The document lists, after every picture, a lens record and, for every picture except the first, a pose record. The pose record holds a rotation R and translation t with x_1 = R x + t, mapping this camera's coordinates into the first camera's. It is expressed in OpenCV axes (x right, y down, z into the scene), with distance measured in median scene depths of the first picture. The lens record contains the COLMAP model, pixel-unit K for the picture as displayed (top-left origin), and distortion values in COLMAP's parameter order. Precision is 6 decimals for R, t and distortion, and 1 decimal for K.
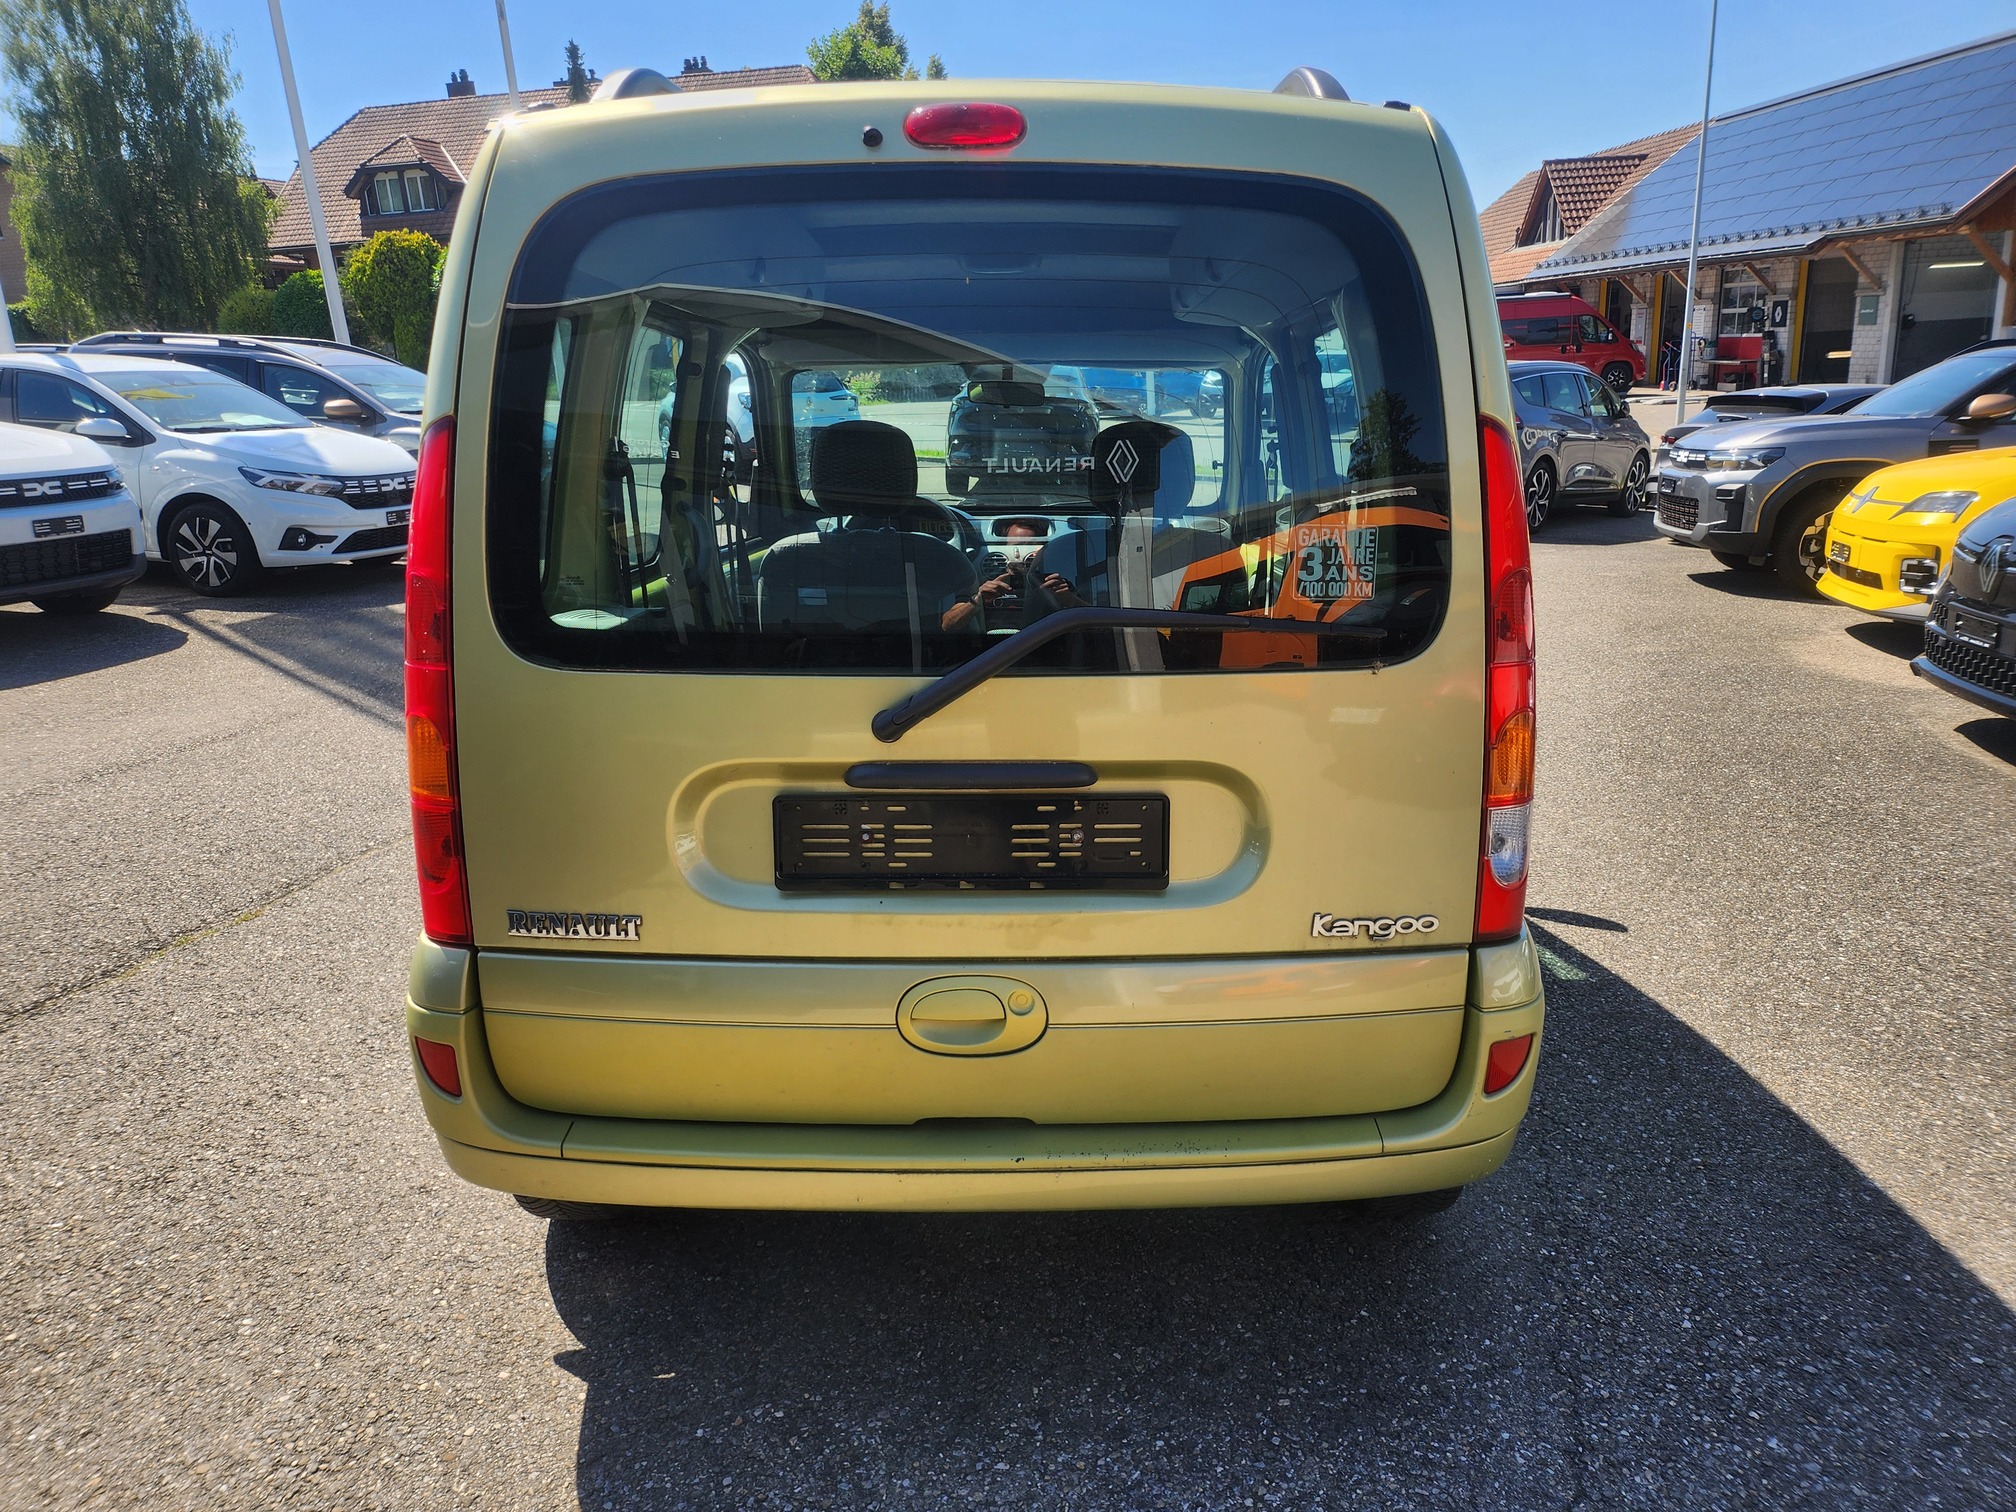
lens RADIAL K [[1416.4, 0, 1044.7], [0, 1416.4, 783.7], [0, 0, 1]] dist [0.066090, -0.066774]
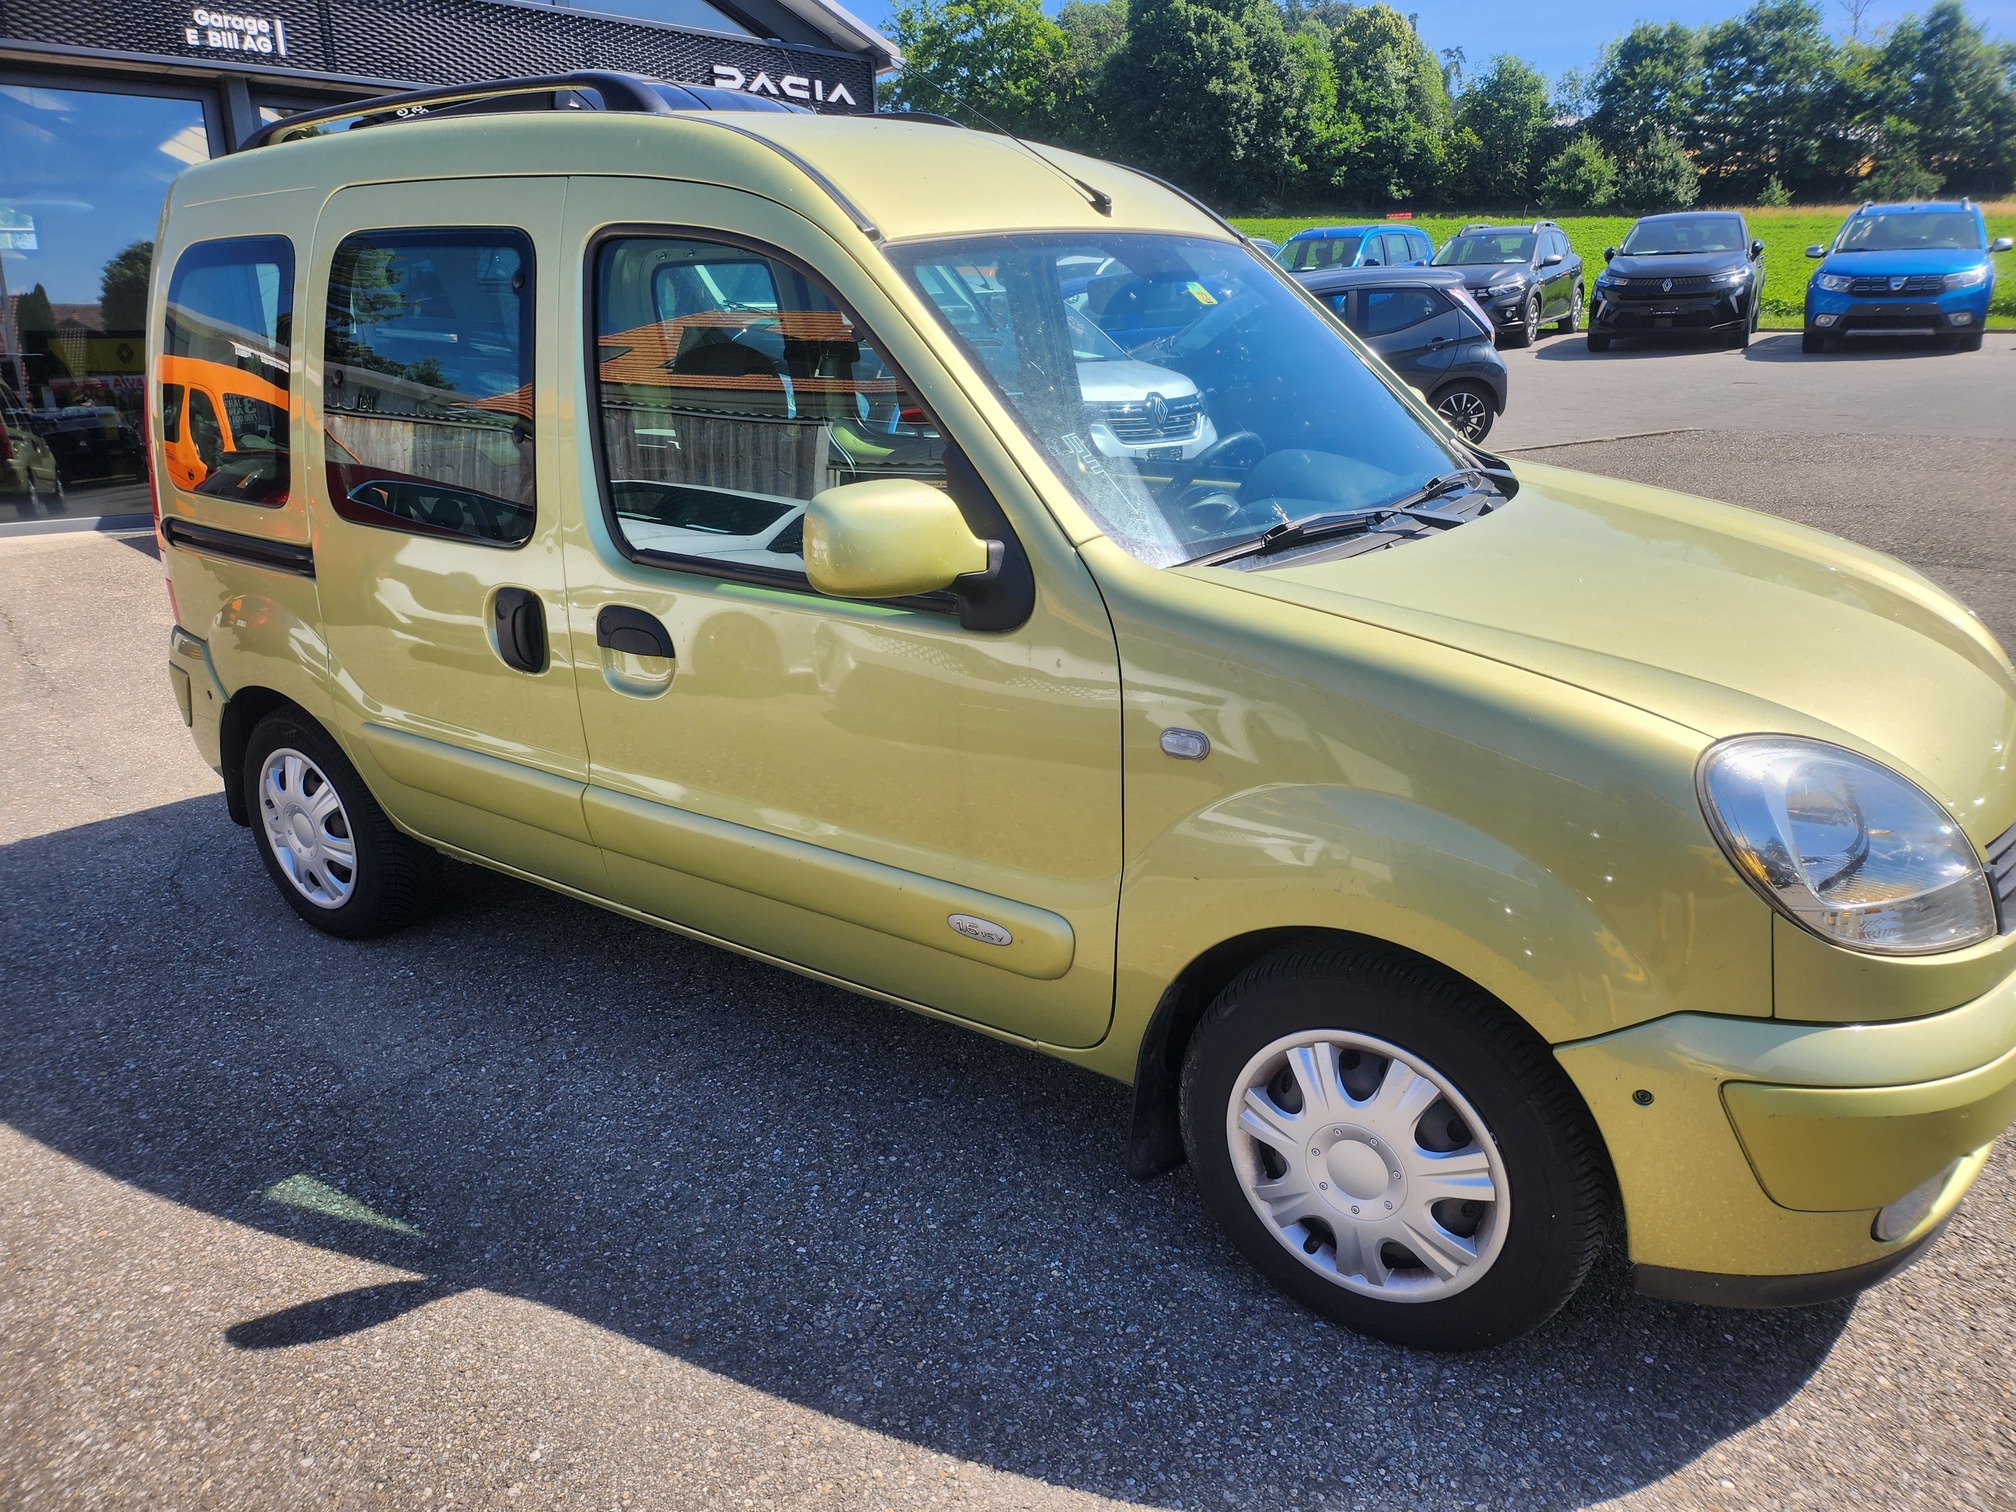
lens RADIAL K [[1416.4, 0, 1010.2], [0, 1416.4, 748.7], [0, 0, 1]] dist [0.066090, -0.066774]
pose [[-0.578344, 0.270337, -0.769699, 0.238060], [-0.177407, 0.879240, 0.442113, -0.155200], [0.796269, 0.392243, -0.460544, 0.559656]]
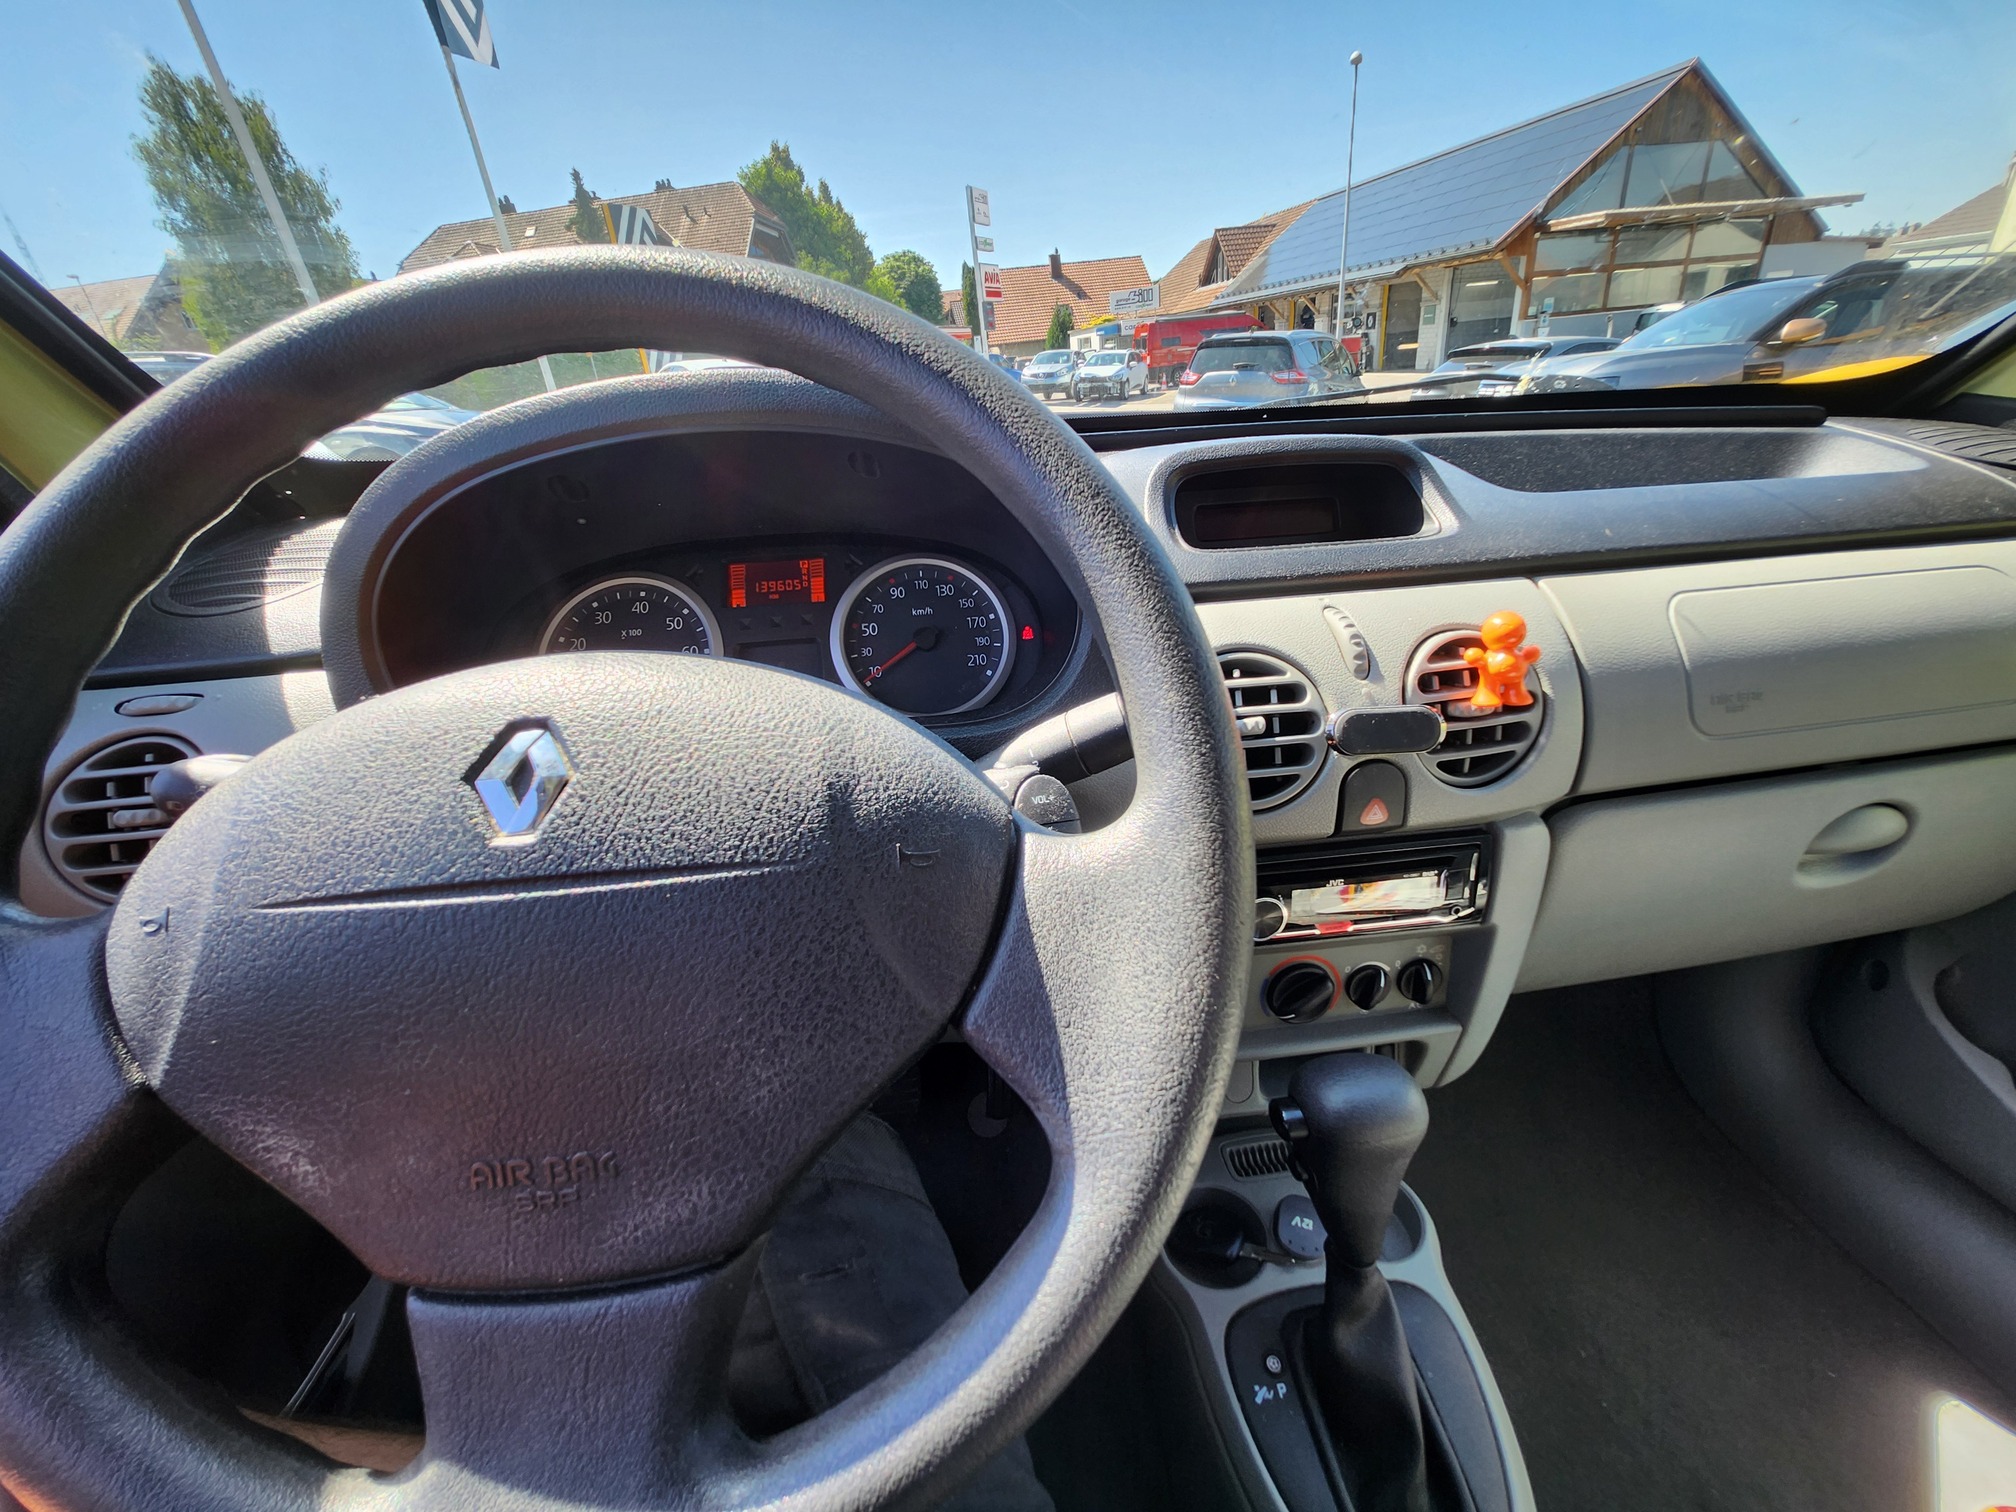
lens RADIAL K [[805.3, 0, 1017.3], [0, 805.3, 748.7], [0, 0, 1]] dist [-0.021834, 0.002989]
pose [[0.991519, -0.090844, 0.092940, -0.032513], [0.076366, 0.985890, 0.148960, -0.075083], [-0.105160, -0.140600, 0.984466, 0.402443]]
